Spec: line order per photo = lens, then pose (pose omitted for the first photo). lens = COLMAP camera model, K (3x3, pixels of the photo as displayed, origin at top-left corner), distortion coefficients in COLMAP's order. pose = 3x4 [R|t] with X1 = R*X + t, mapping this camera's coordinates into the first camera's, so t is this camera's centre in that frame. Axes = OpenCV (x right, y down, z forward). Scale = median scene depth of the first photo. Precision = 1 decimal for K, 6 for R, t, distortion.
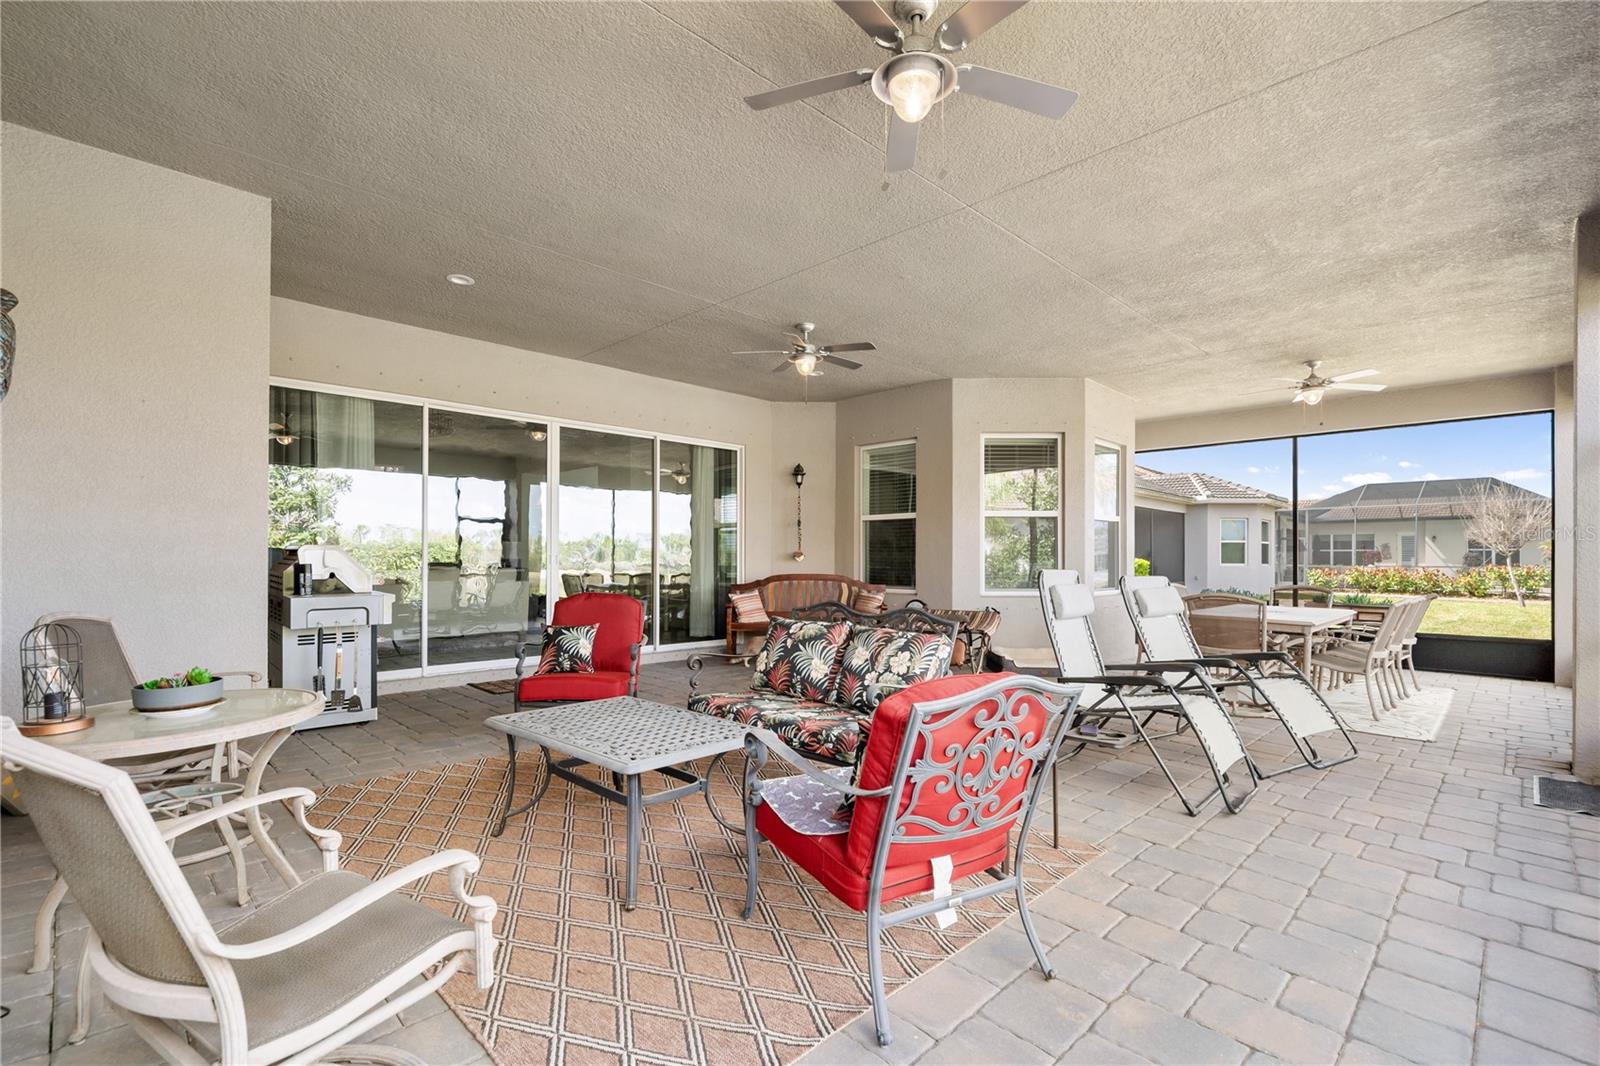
lens RADIAL K [[753.3, 0, 796.5], [0, 753.3, 541.4], [0, 0, 1]] dist [-0.055894, 0.017847]
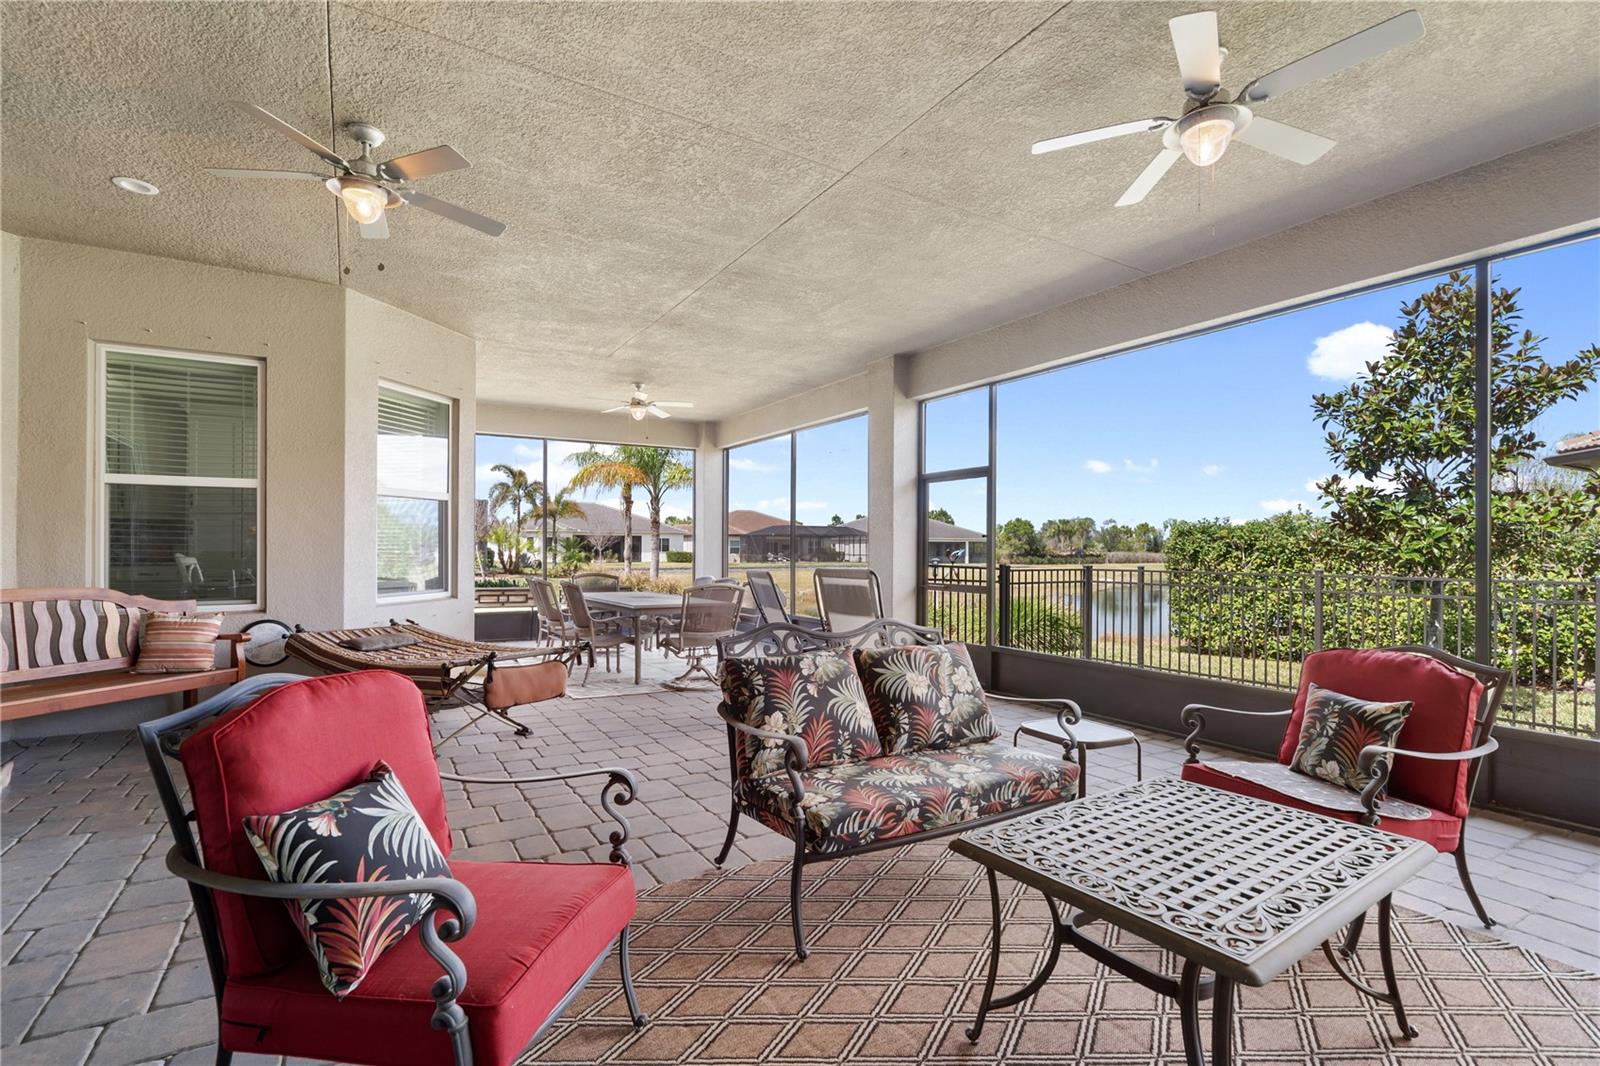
lens RADIAL K [[715.6, 0, 802.0], [0, 715.6, 539.3], [0, 0, 1]] dist [0.000342, -0.000115]
pose [[0.219971, 0.007336, 0.975479, -0.314899], [-0.026638, 0.999644, -0.001511, -0.000063], [-0.975143, -0.025653, 0.220088, 0.426008]]
